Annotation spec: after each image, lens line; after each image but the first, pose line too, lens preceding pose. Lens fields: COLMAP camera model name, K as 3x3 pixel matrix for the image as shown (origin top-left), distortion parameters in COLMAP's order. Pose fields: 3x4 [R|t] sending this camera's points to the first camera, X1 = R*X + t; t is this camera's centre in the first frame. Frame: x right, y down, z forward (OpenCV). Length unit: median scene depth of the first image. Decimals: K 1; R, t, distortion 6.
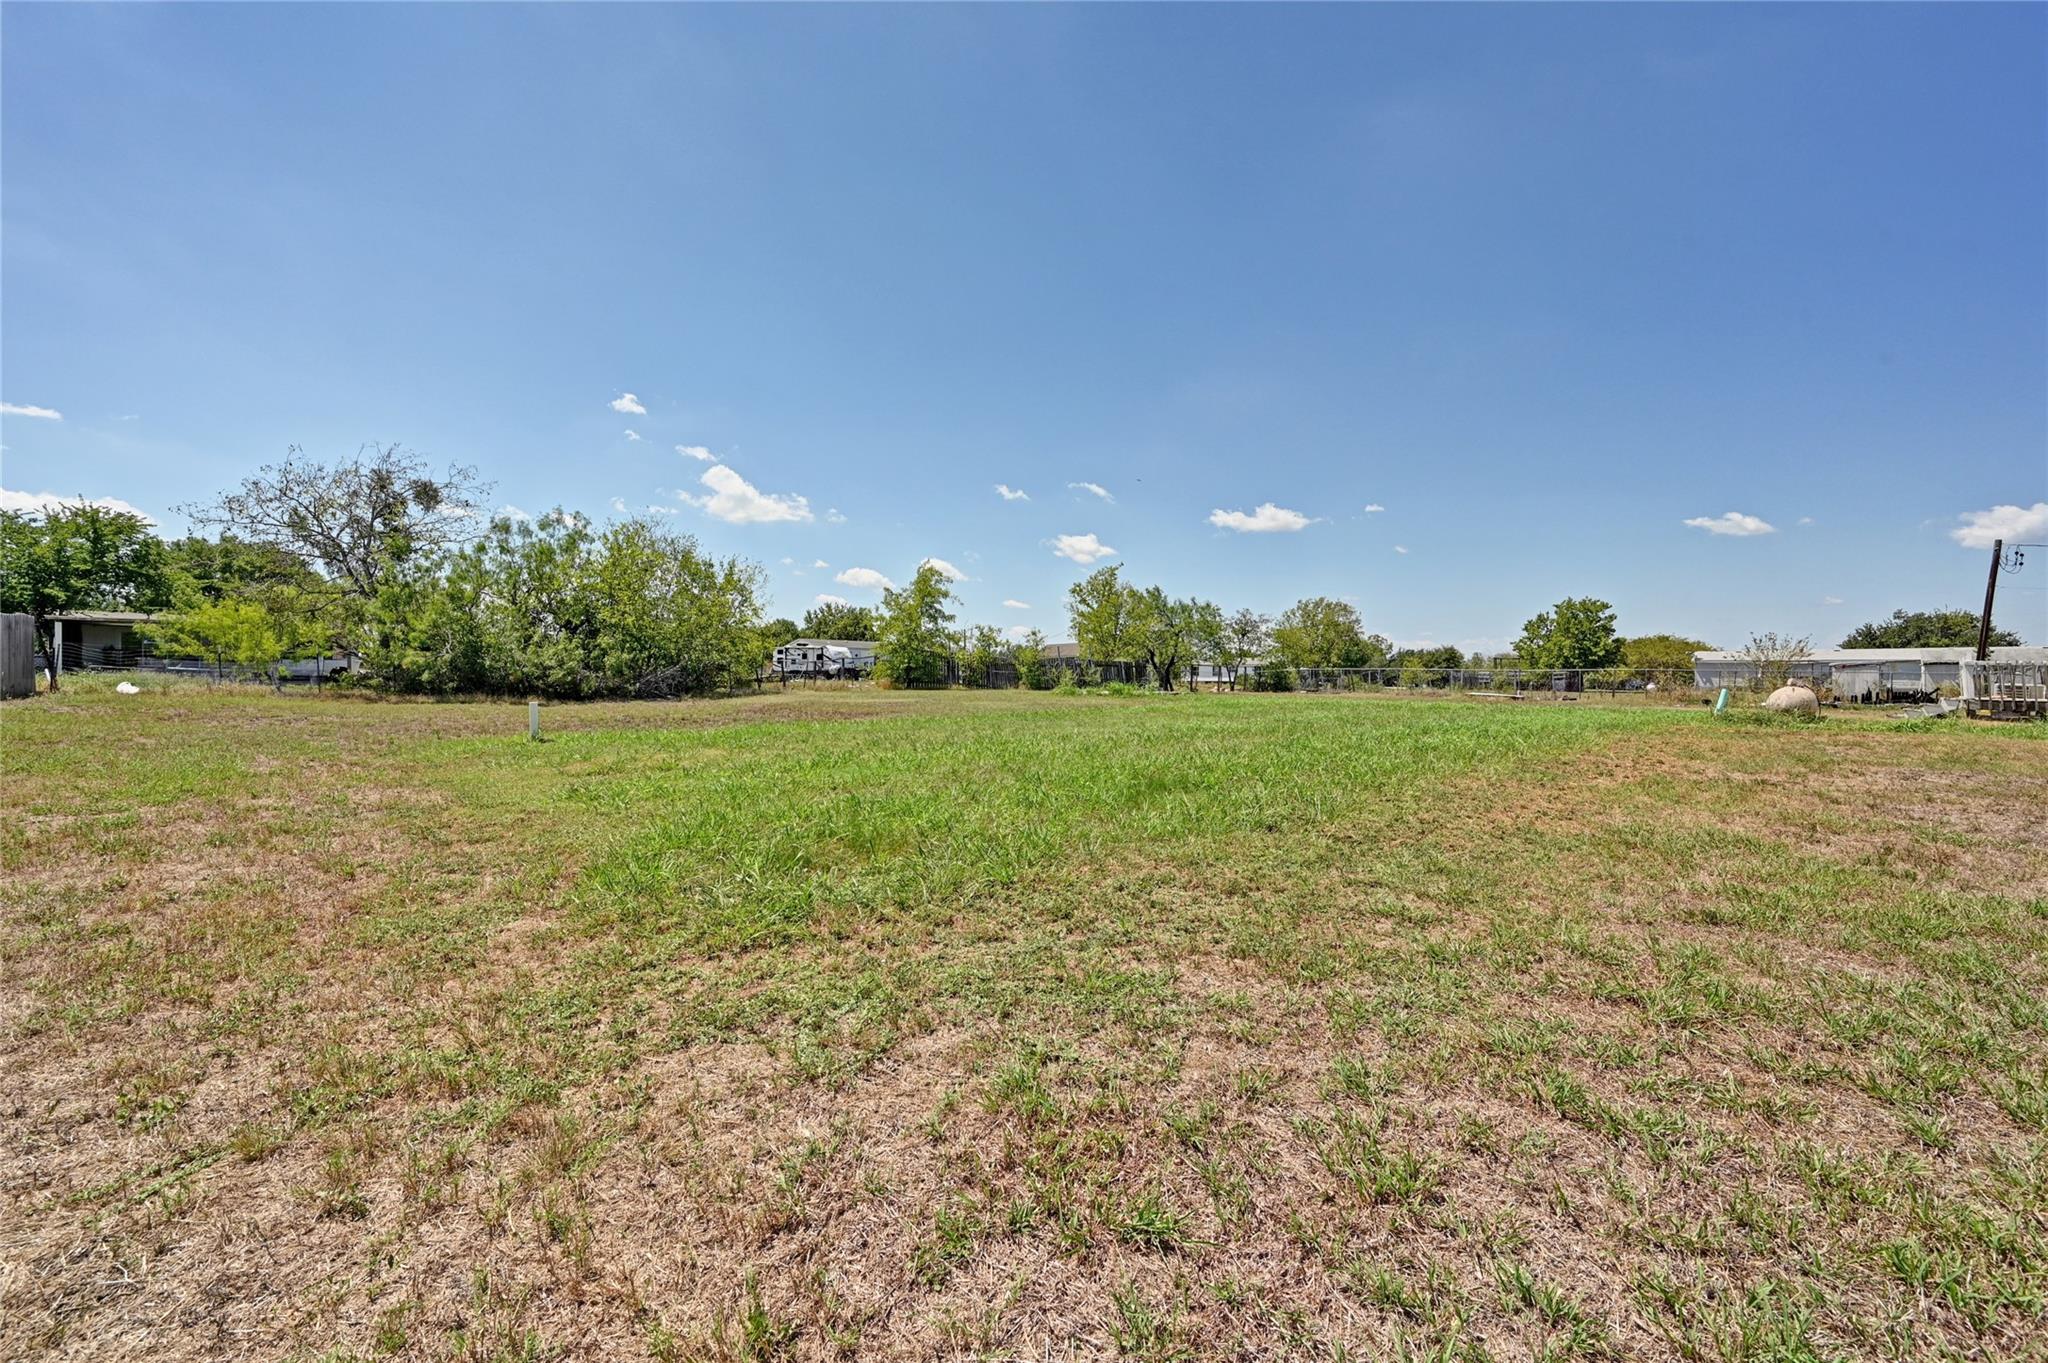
lens RADIAL K [[825.5, 0, 1023.6], [0, 825.5, 665.4], [0, 0, 1]] dist [-0.001254, -0.000261]
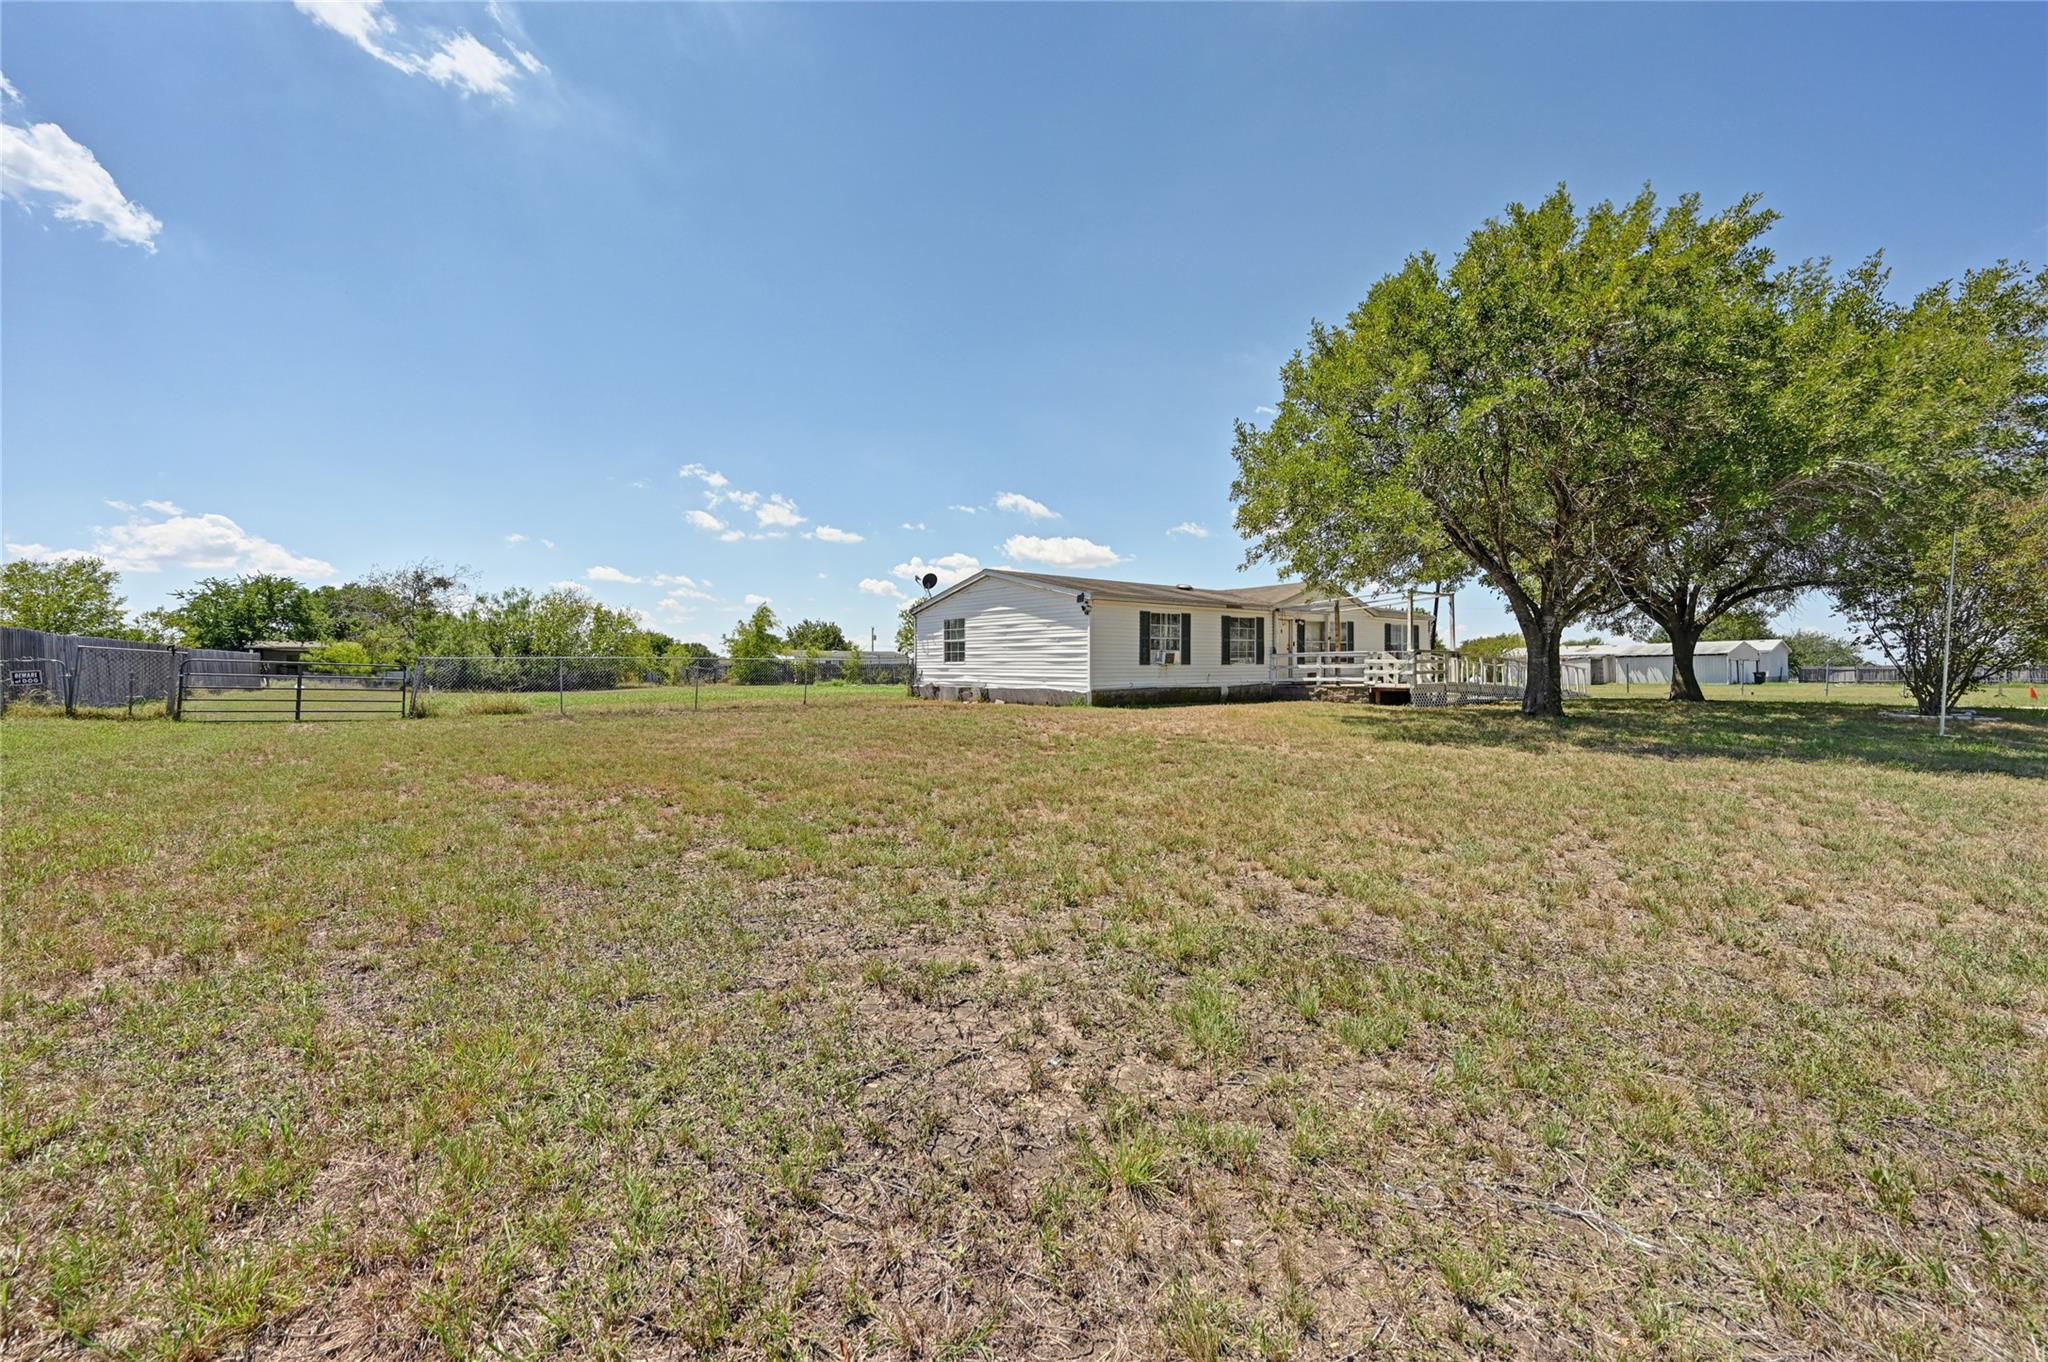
lens RADIAL K [[816.3, 0, 1030.1], [0, 816.3, 680.5], [0, 0, 1]] dist [-0.001734, -0.000029]
pose [[0.996708, -0.012753, -0.080065, 0.584396], [0.013945, 0.999800, 0.014350, 0.005793], [0.079866, -0.015419, 0.996686, -0.577722]]
